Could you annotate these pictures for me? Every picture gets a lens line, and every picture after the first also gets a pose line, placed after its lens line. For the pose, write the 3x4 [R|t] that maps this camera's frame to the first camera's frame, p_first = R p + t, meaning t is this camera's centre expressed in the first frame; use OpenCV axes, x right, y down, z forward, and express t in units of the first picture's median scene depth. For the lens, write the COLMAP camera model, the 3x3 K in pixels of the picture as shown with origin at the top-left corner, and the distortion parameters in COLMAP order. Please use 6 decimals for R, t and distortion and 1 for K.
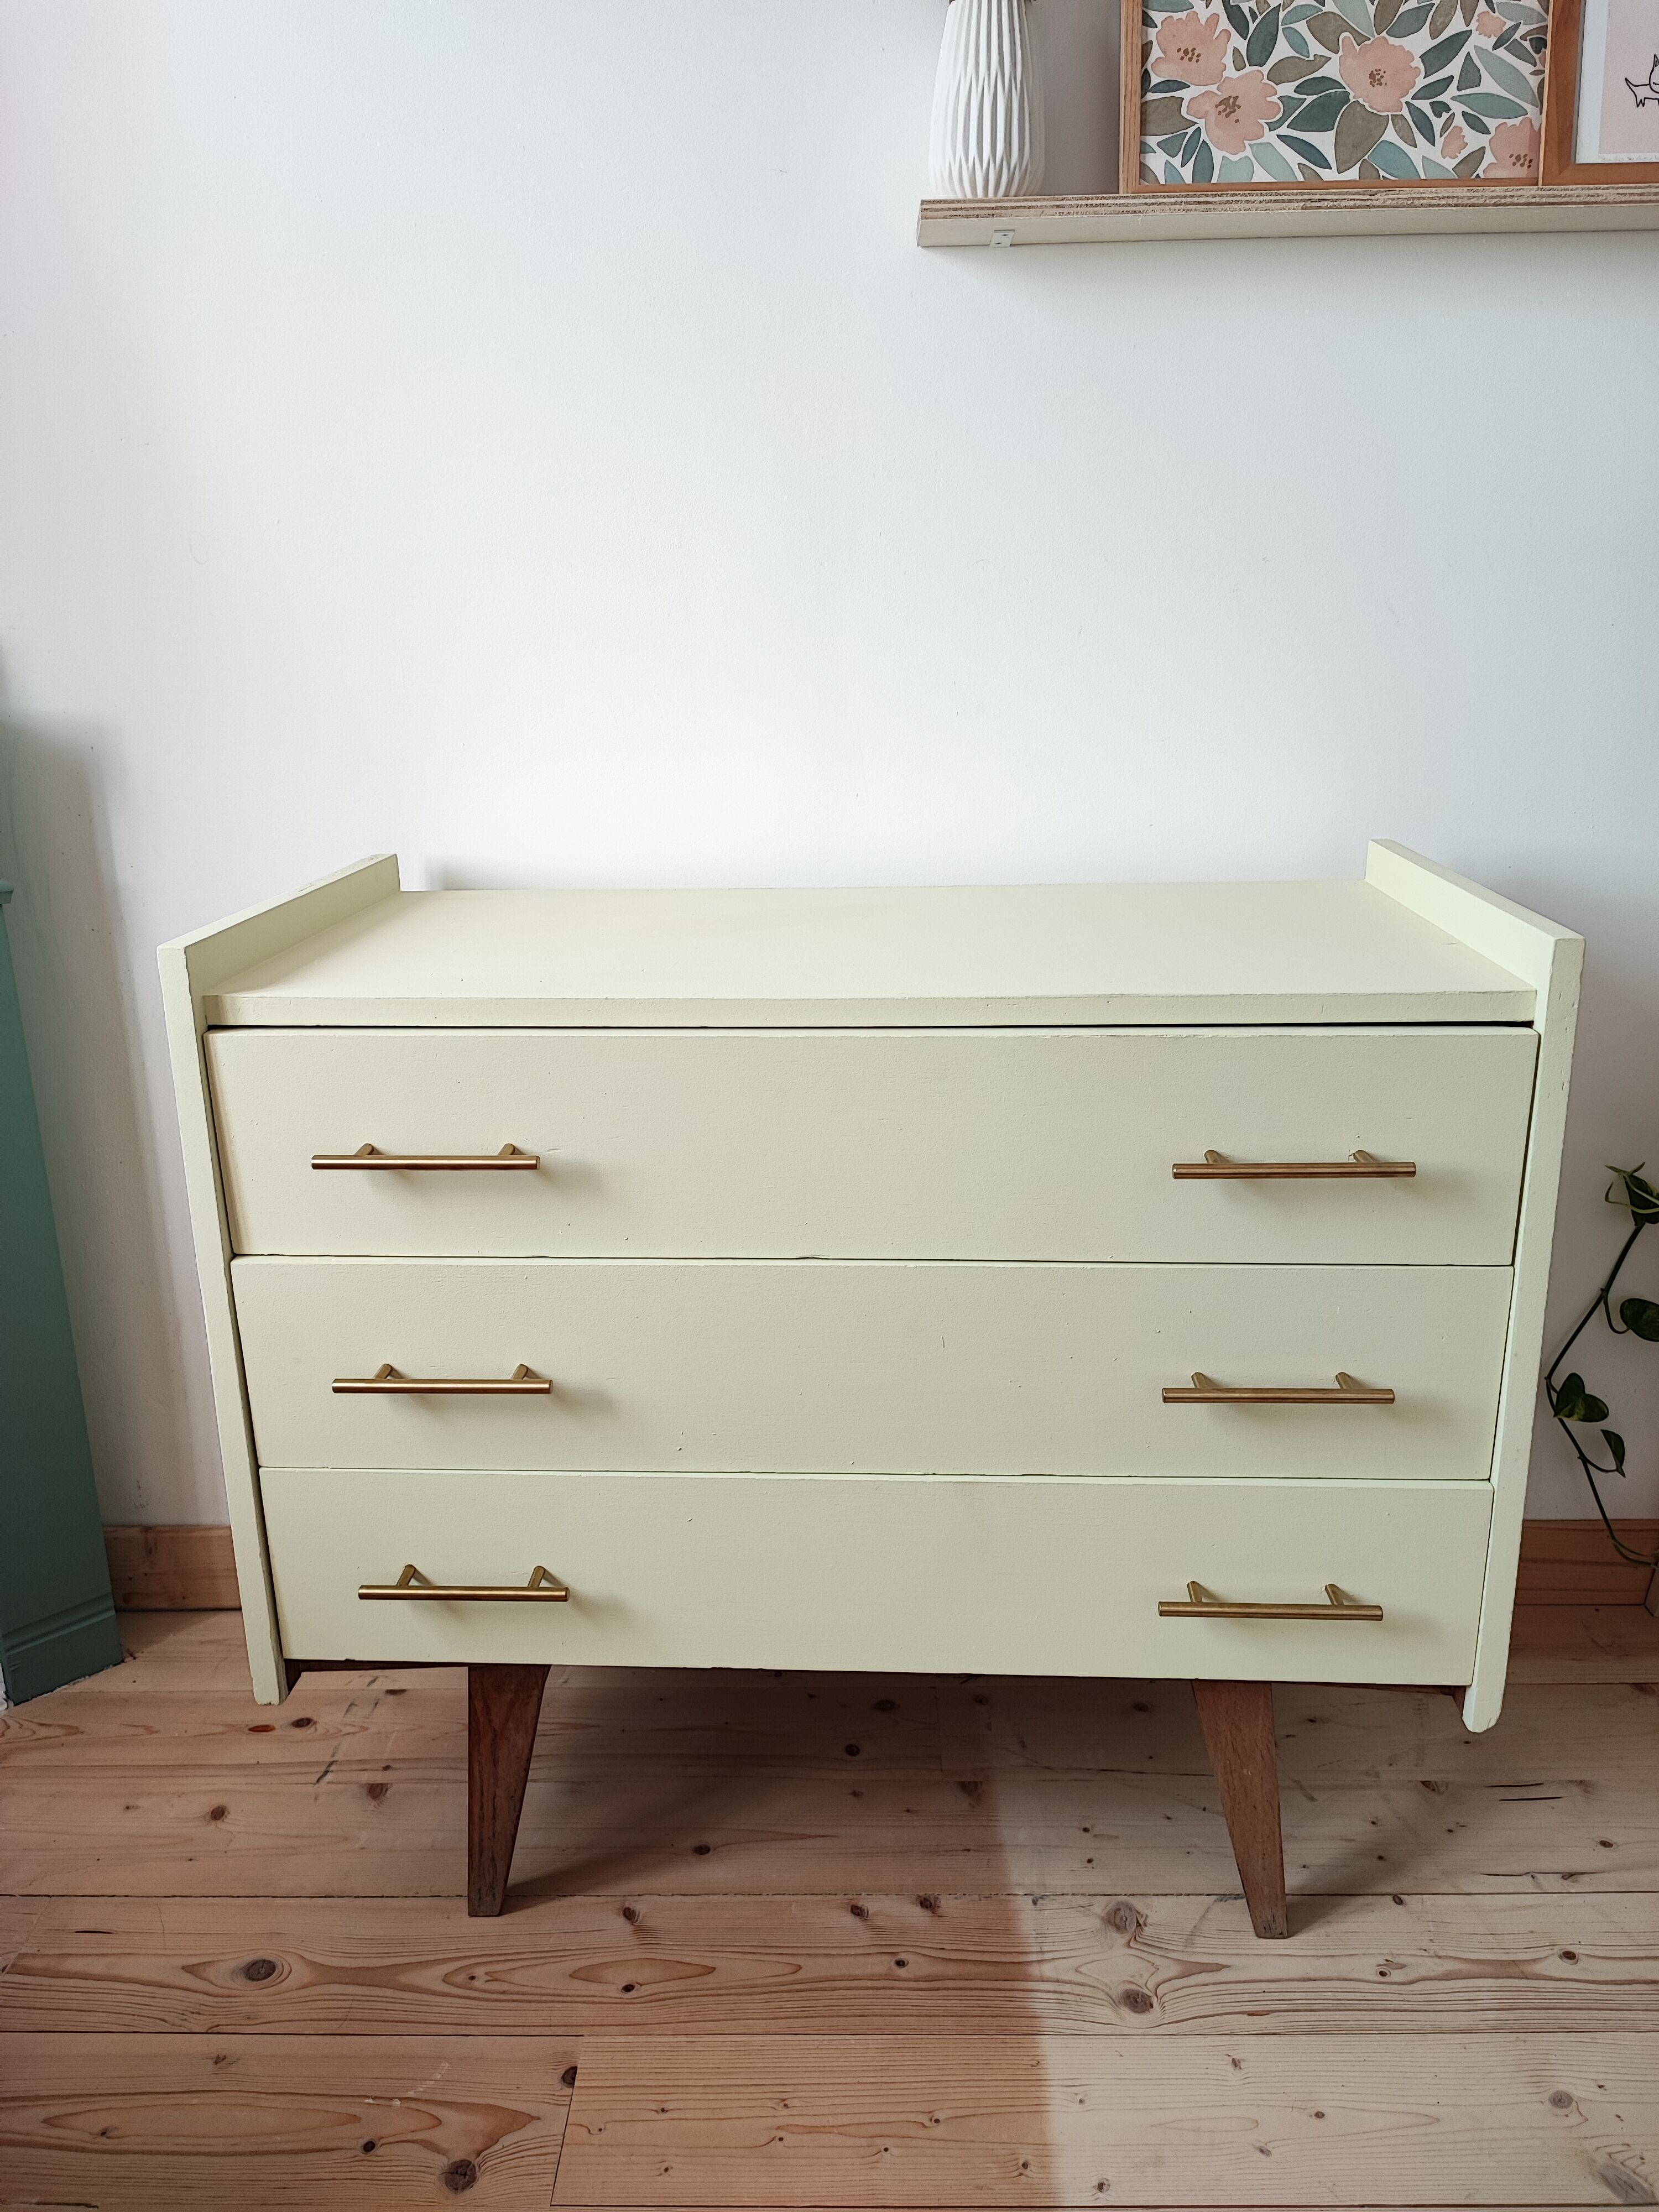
lens RADIAL K [[1632.7, 0, 834.0], [0, 1632.7, 1111.4], [0, 0, 1]] dist [0.034068, -0.042994]
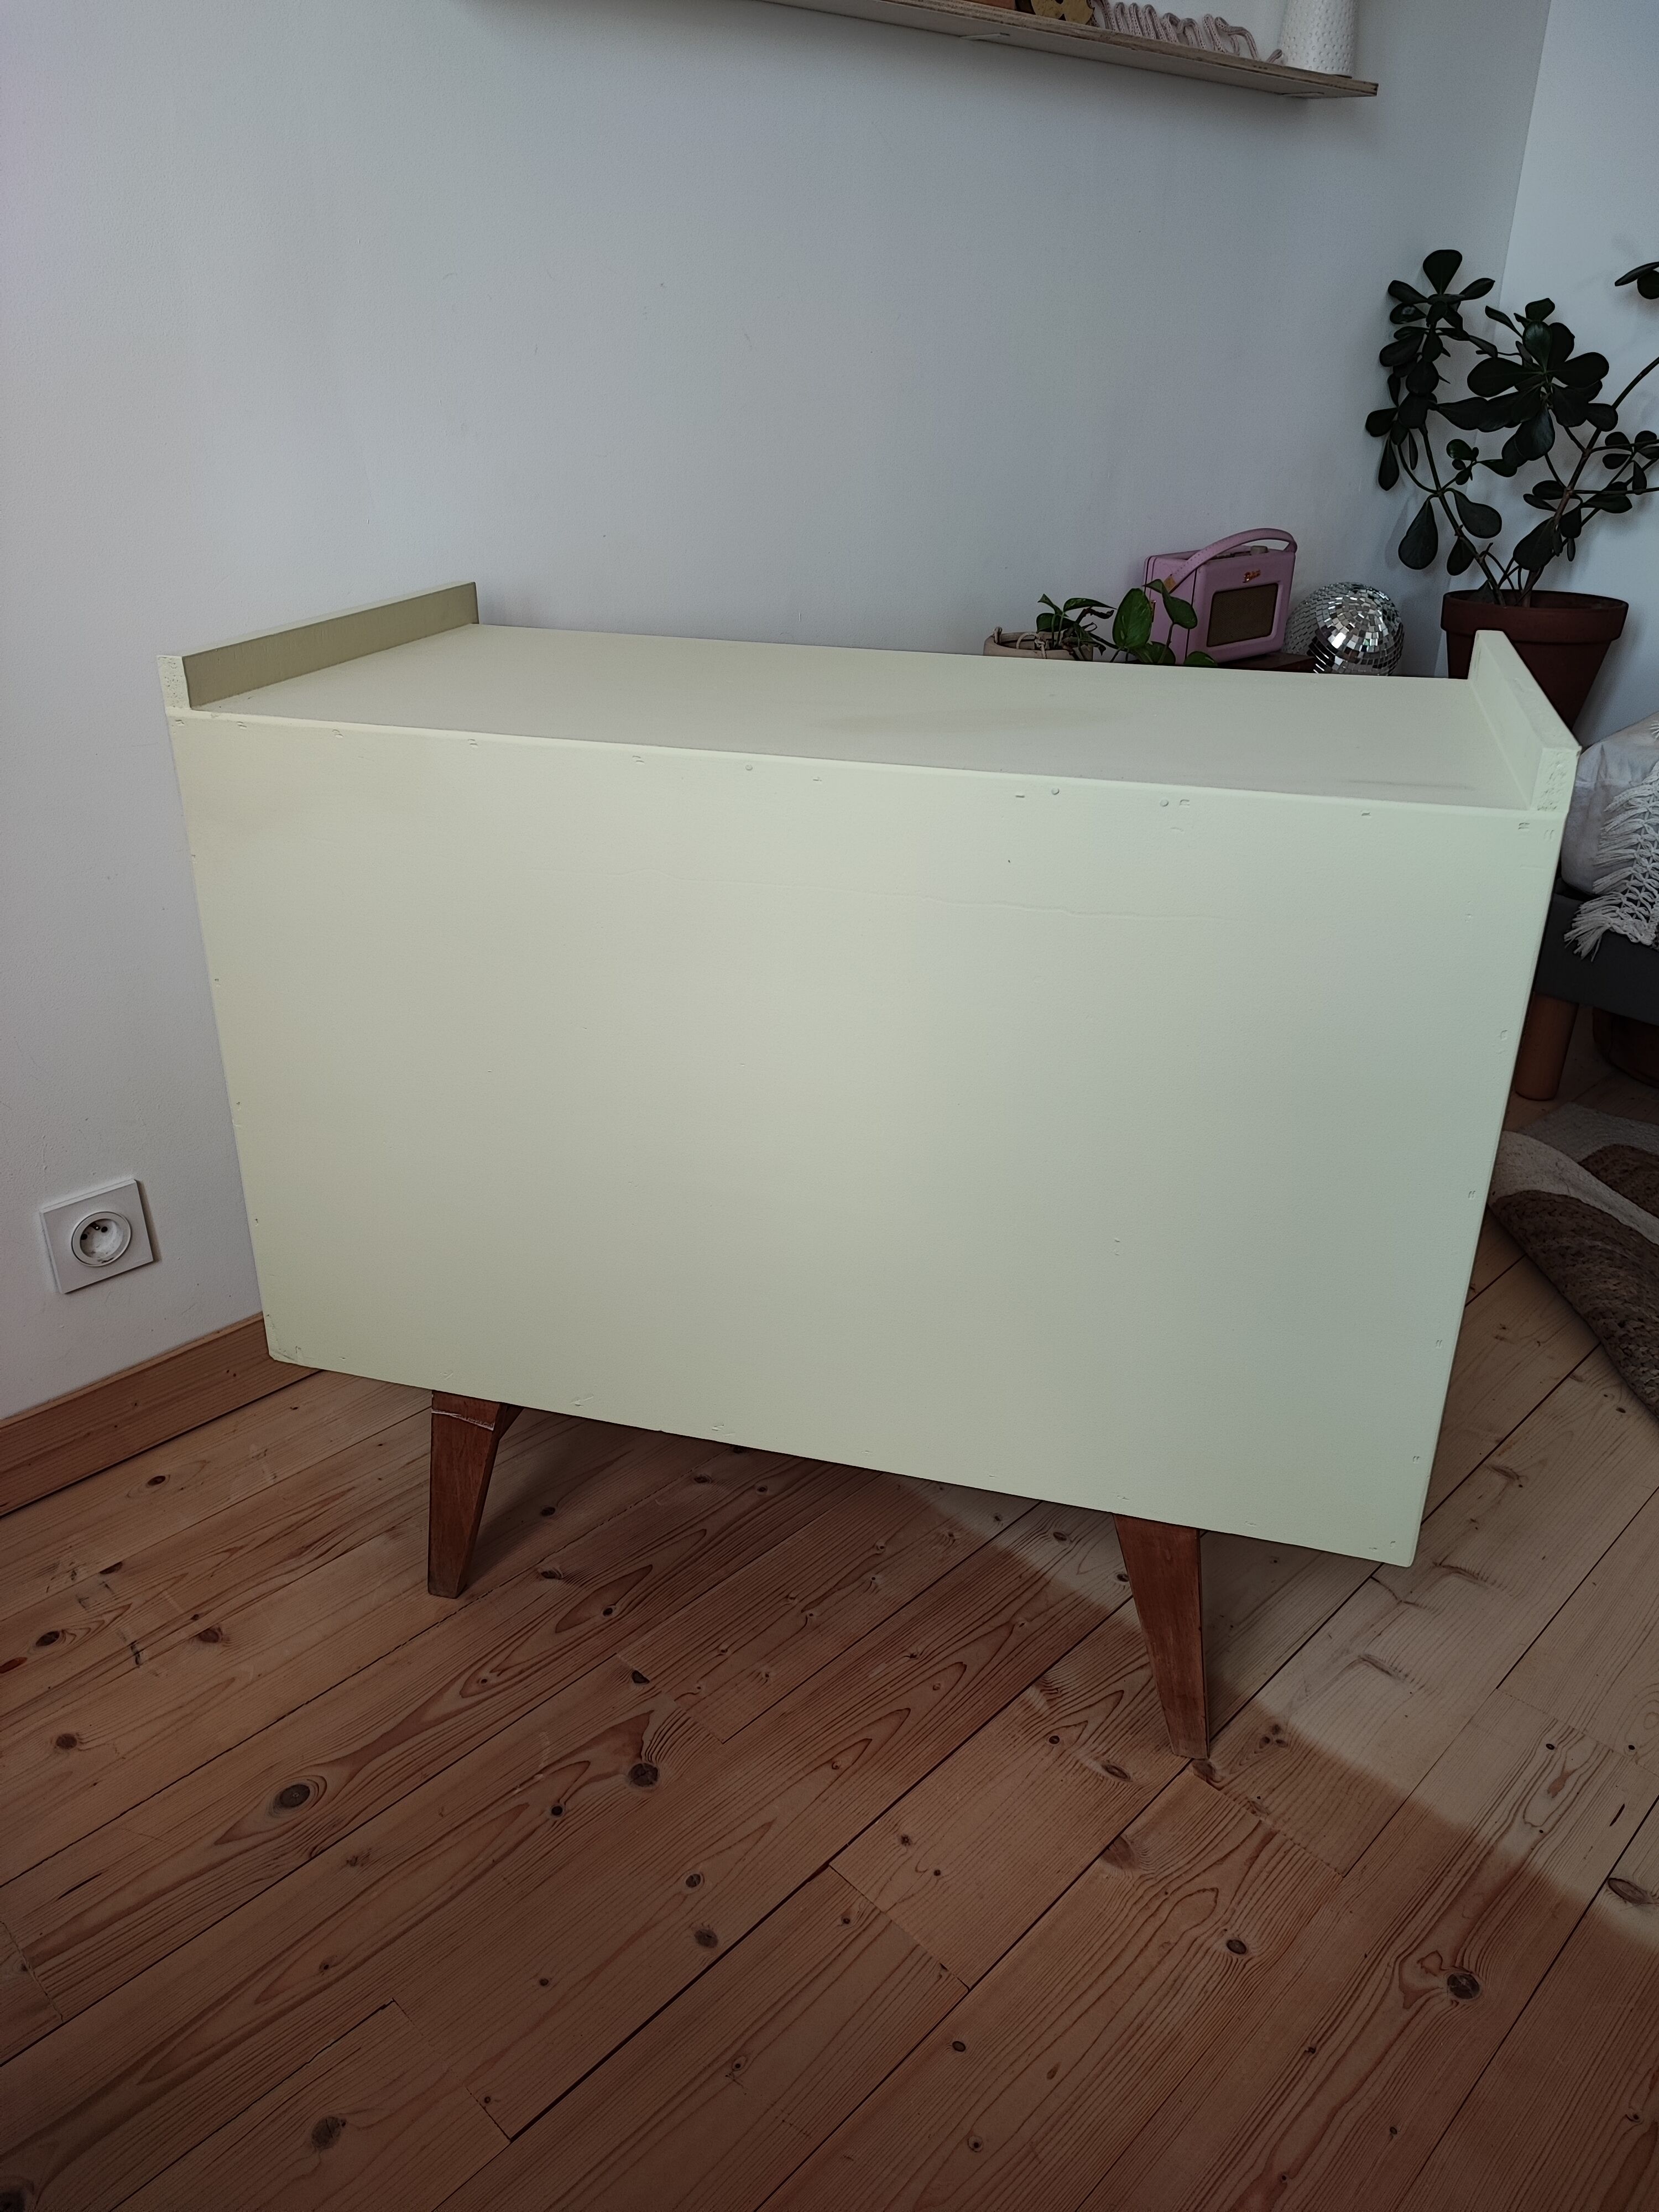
lens RADIAL K [[1632.7, 0, 817.6], [0, 1632.7, 1107.9], [0, 0, 1]] dist [0.034068, -0.042994]
pose [[0.690601, -0.305084, 0.655739, -0.640796], [0.194592, 0.951621, 0.237806, -0.042891], [-0.696566, -0.036628, 0.716558, 0.088312]]
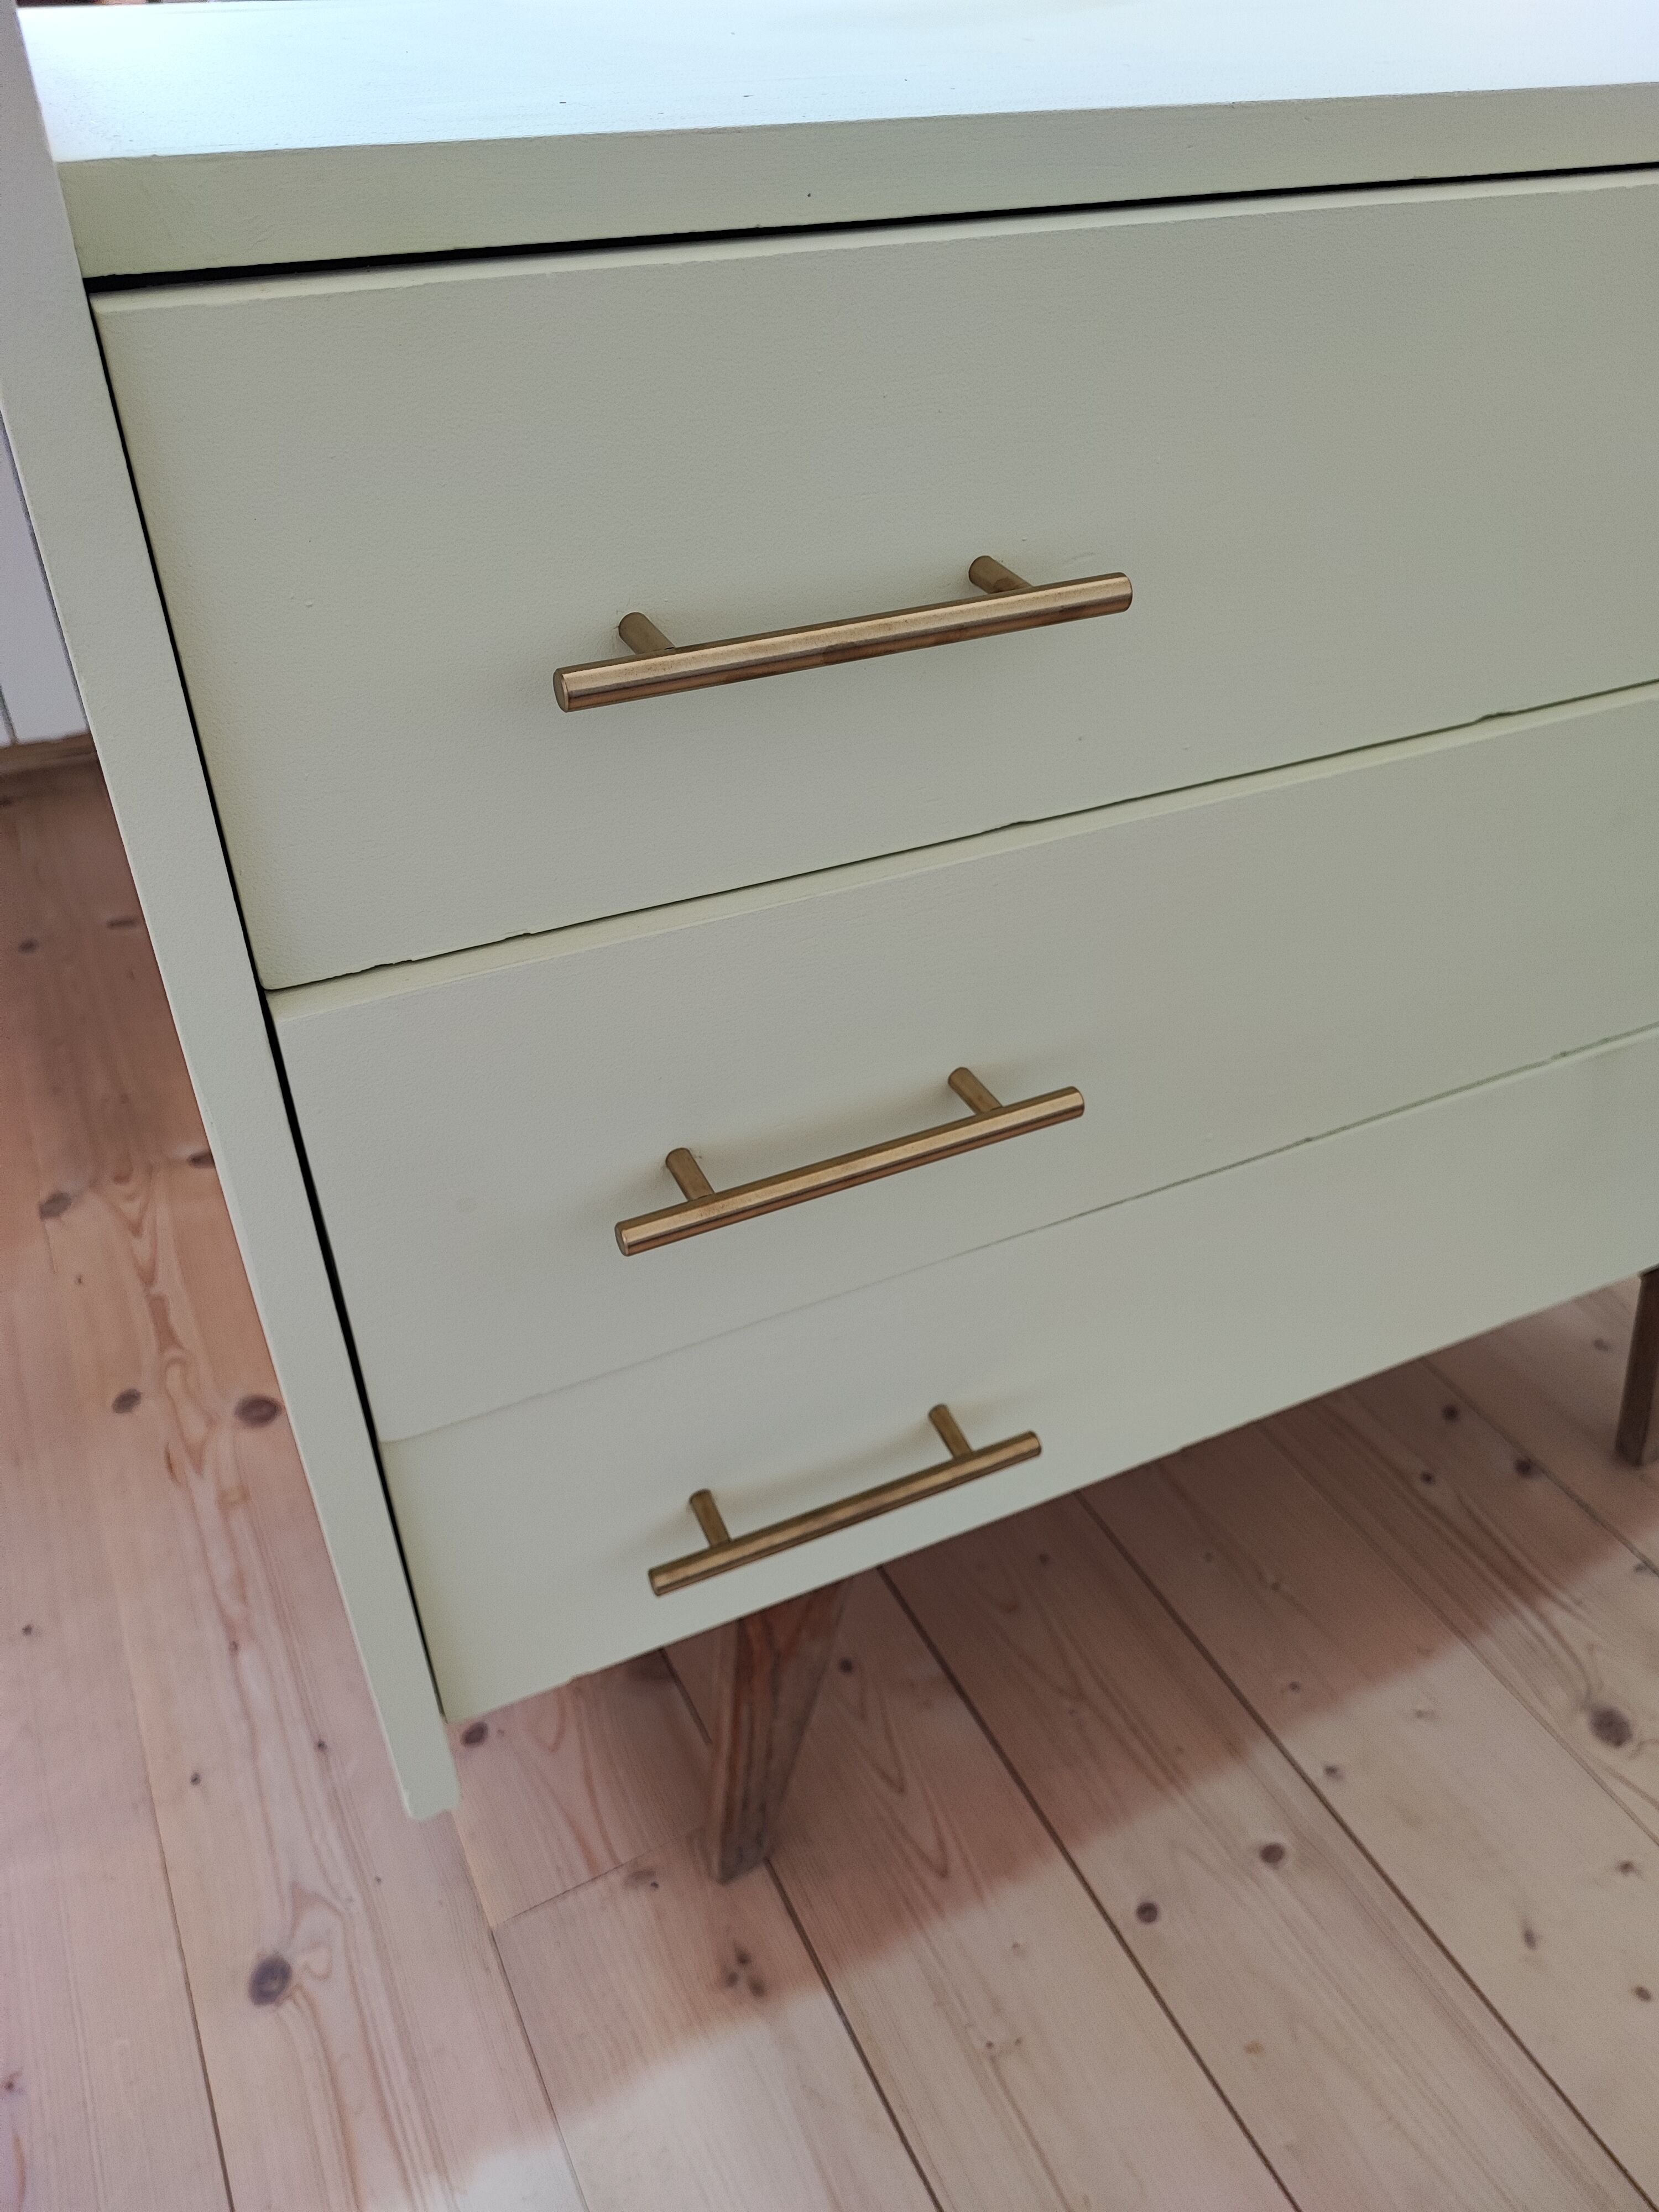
lens RADIAL K [[1632.7, 0, 823.6], [0, 1632.7, 1114.7], [0, 0, 1]] dist [0.034068, -0.042994]
pose [[0.463416, 0.540805, -0.701980, 0.368263], [-0.252558, 0.839927, 0.480351, 0.052470], [0.849388, -0.045312, 0.525820, 0.321846]]
